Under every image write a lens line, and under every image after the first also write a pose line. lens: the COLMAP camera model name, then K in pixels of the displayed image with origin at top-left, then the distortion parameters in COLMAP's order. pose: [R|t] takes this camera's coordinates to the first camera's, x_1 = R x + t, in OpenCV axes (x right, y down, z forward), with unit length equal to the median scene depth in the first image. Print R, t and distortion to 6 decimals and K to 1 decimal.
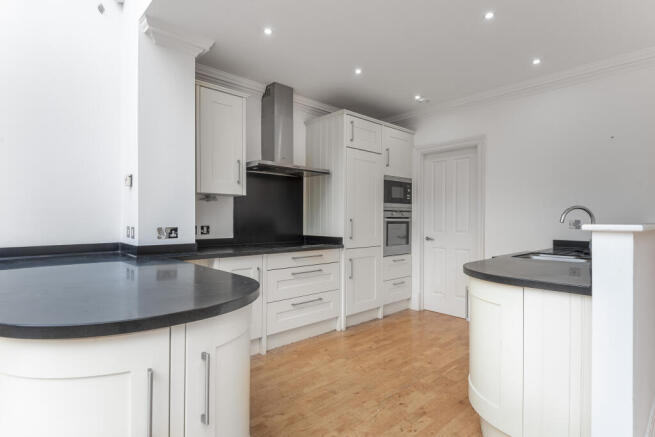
lens RADIAL K [[344.7, 0, 327.5], [0, 344.7, 218.5], [0, 0, 1]] dist [0.001607, 0.000161]
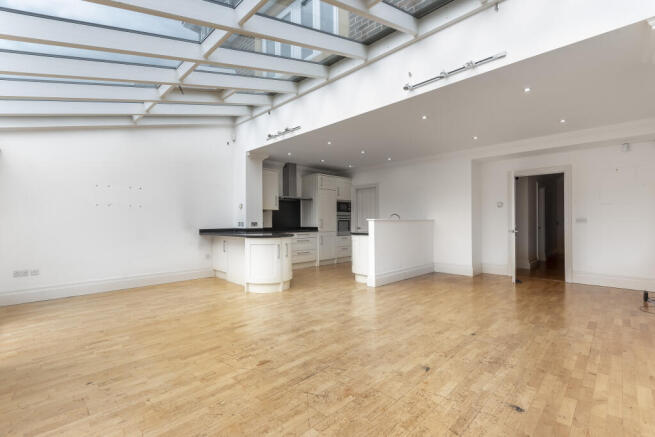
lens RADIAL K [[292.0, 0, 327.5], [0, 292.0, 218.5], [0, 0, 1]] dist [-0.000498, -0.000037]
pose [[0.999788, -0.011112, 0.017342, 0.072254], [0.011350, 0.999842, -0.013683, 0.023389], [-0.017187, 0.013877, 0.999756, -0.957398]]
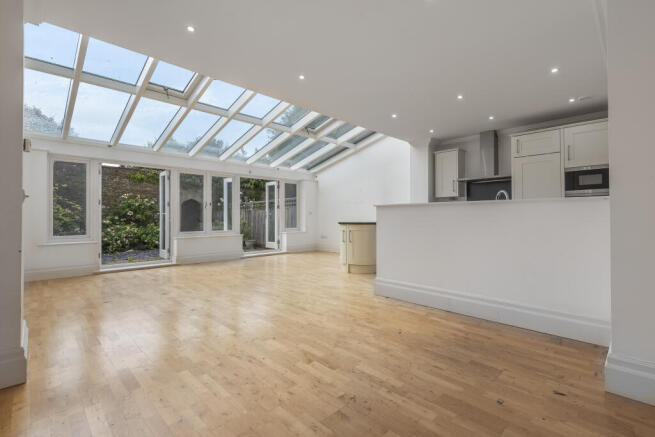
lens RADIAL K [[292.0, 0, 327.5], [0, 292.0, 218.5], [0, 0, 1]] dist [-0.000498, -0.000037]
pose [[0.002595, 0.002783, -0.999993, 1.284442], [-0.010166, 0.999945, 0.002756, 0.064318], [0.999945, 0.010159, 0.002623, 0.155291]]
